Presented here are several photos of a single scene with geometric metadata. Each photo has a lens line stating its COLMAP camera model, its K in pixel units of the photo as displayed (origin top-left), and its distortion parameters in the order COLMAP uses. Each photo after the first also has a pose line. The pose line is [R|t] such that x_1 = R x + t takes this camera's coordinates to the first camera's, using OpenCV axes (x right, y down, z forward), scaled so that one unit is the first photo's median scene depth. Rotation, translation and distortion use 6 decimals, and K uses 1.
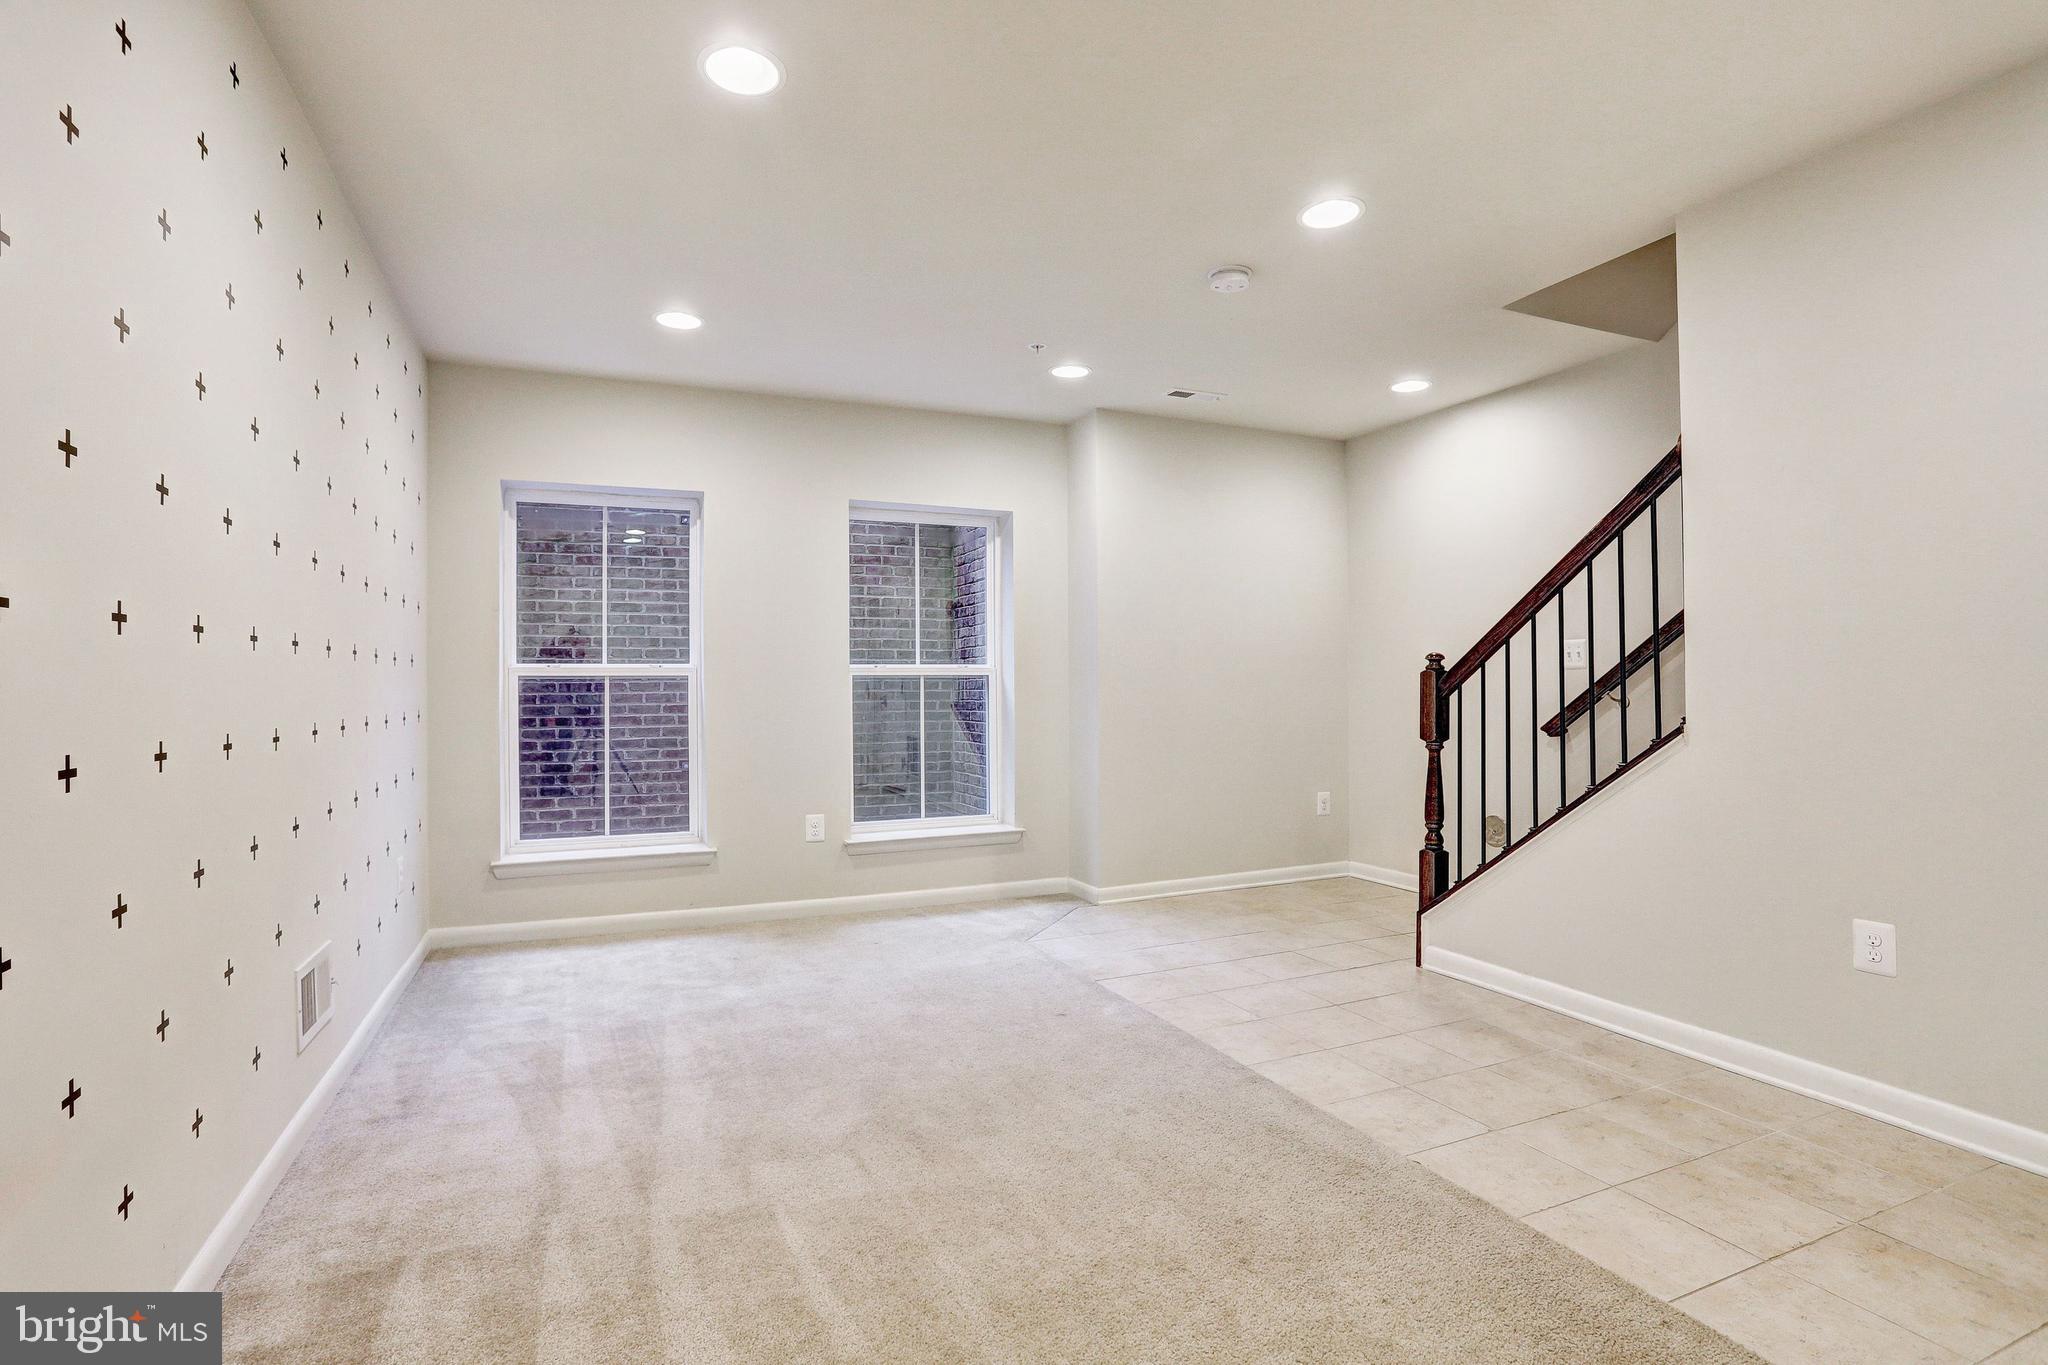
lens RADIAL K [[998.3, 0, 1023.0], [0, 998.3, 677.0], [0, 0, 1]] dist [-0.062308, 0.029647]
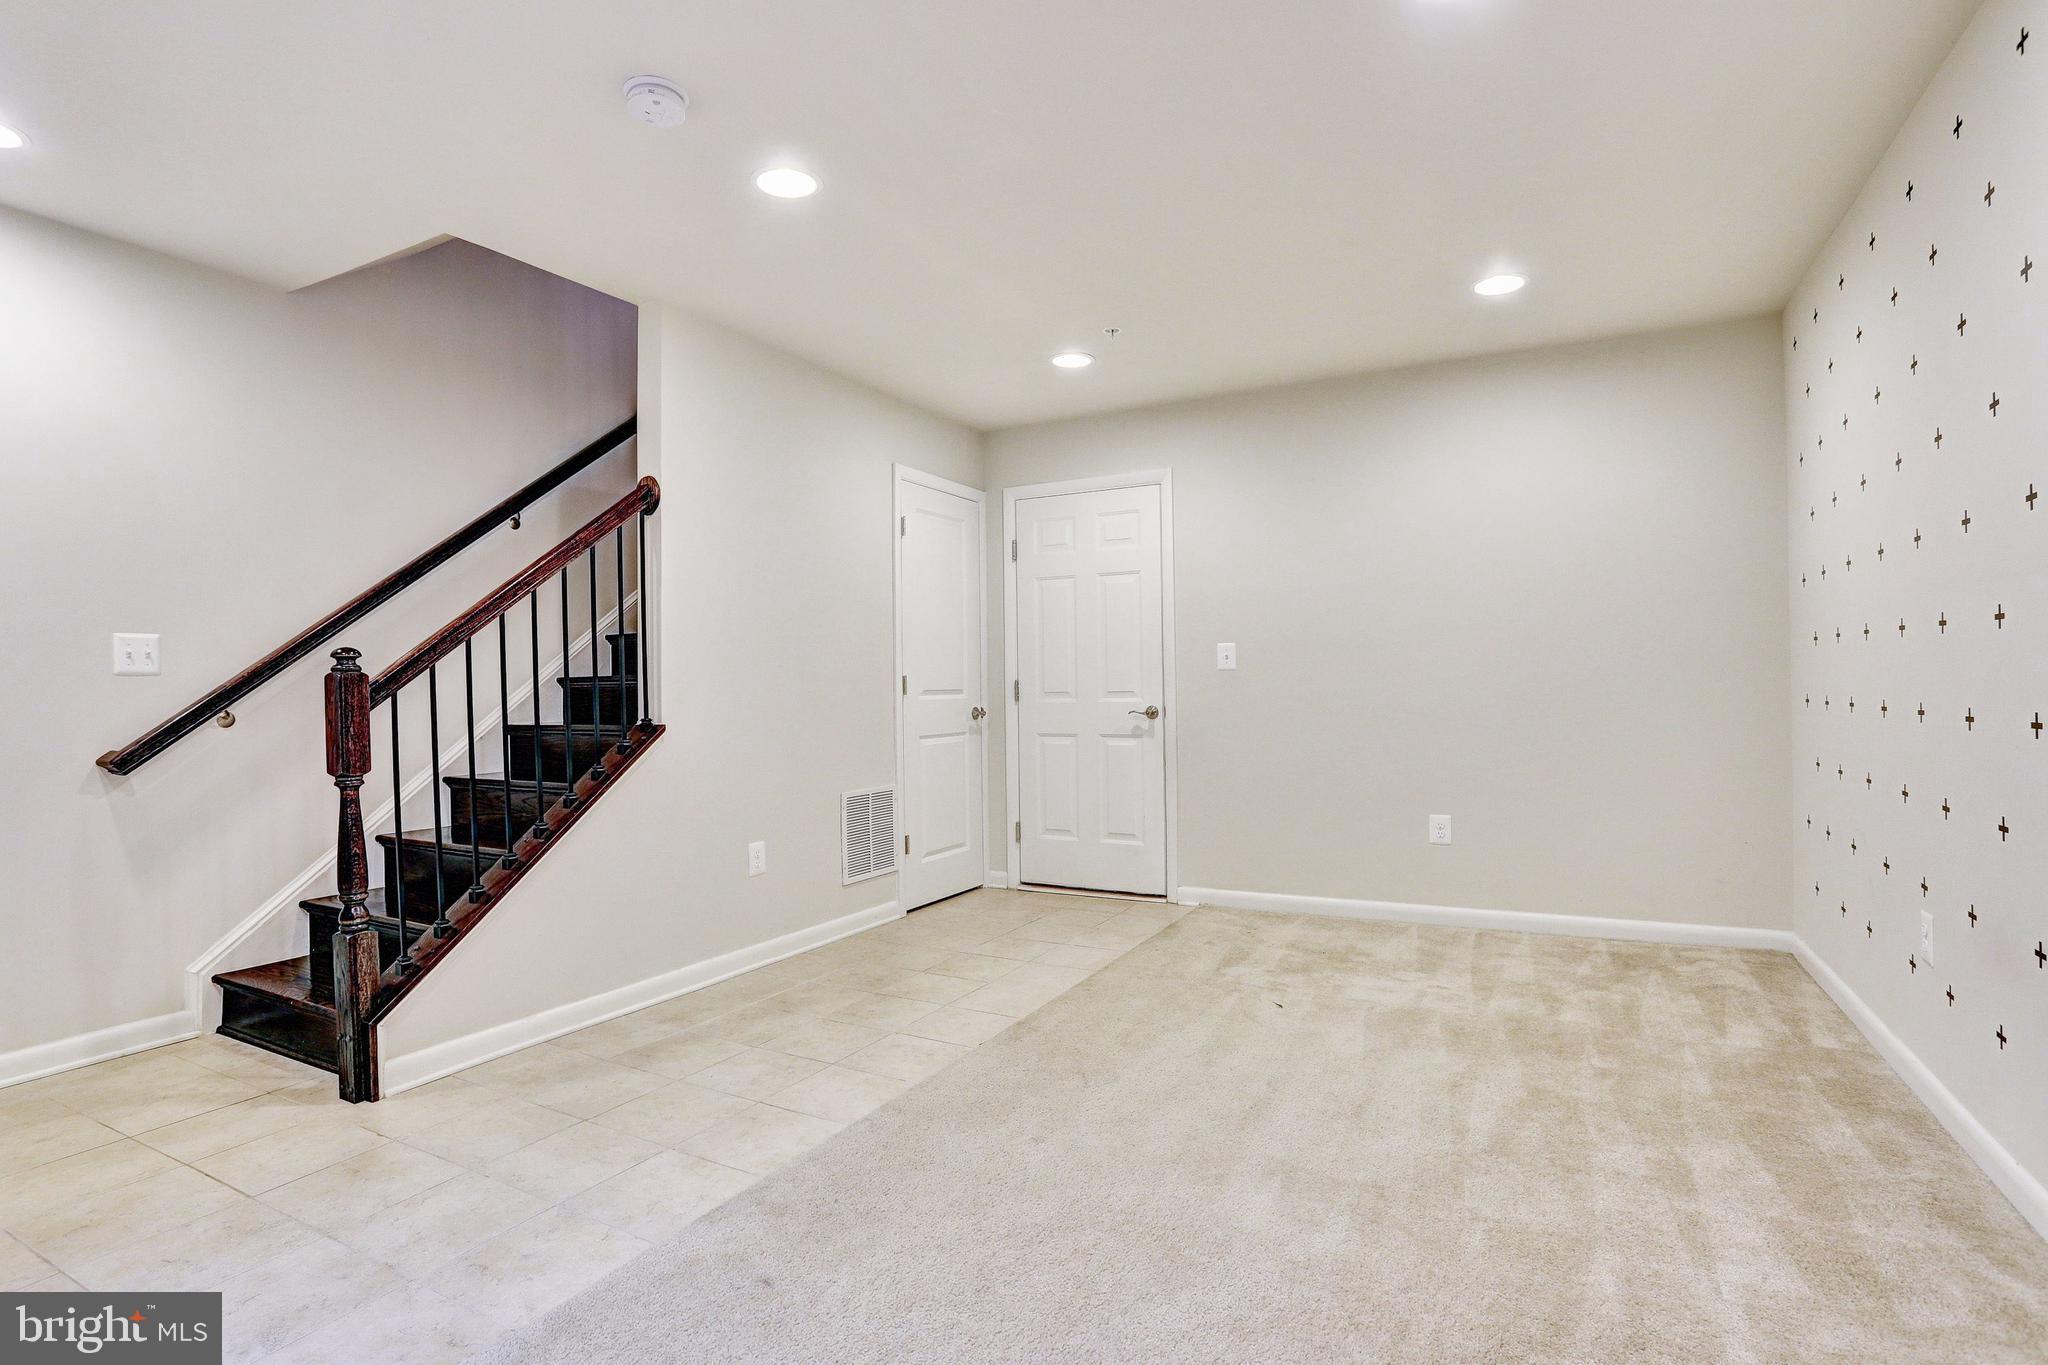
lens RADIAL K [[998.3, 0, 1023.0], [0, 998.3, 677.0], [0, 0, 1]] dist [-0.062308, 0.029647]
pose [[-0.607879, 0.011171, 0.793951, -0.416627], [0.000785, 0.999909, -0.013467, 0.005629], [-0.794029, -0.007563, -0.607833, 1.037402]]
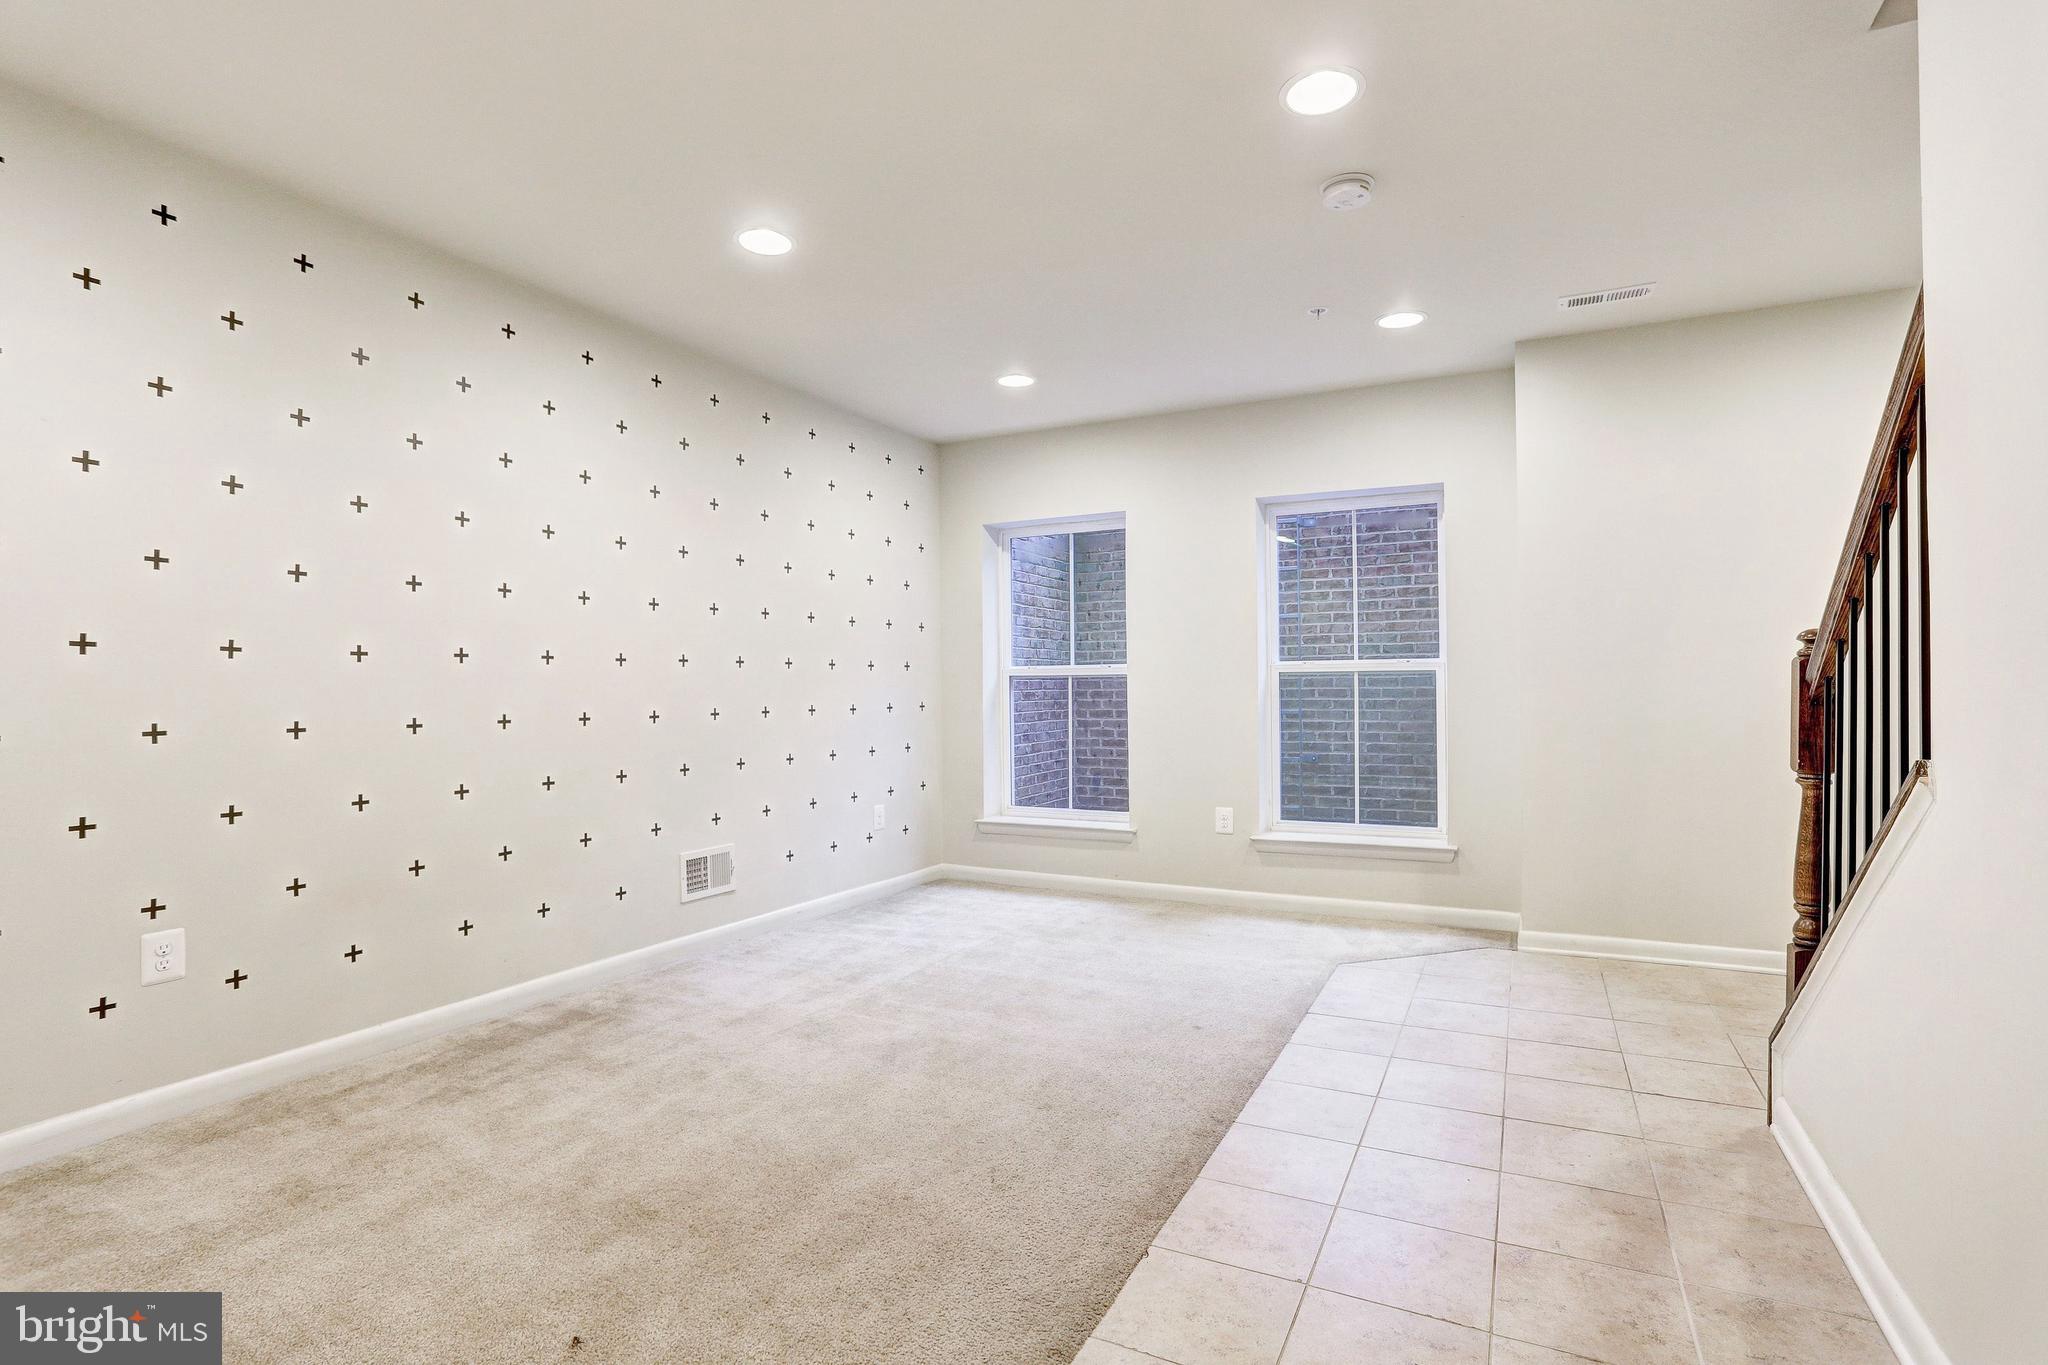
lens RADIAL K [[998.0, 0, 1024.0], [0, 998.0, 682.5], [0, 0, 1]] dist [-0.085204, 0.038857]
pose [[0.622555, -0.002248, -0.782573, 0.575290], [0.011662, 0.999911, 0.006405, -0.001394], [0.782490, -0.013113, 0.622526, 0.237120]]
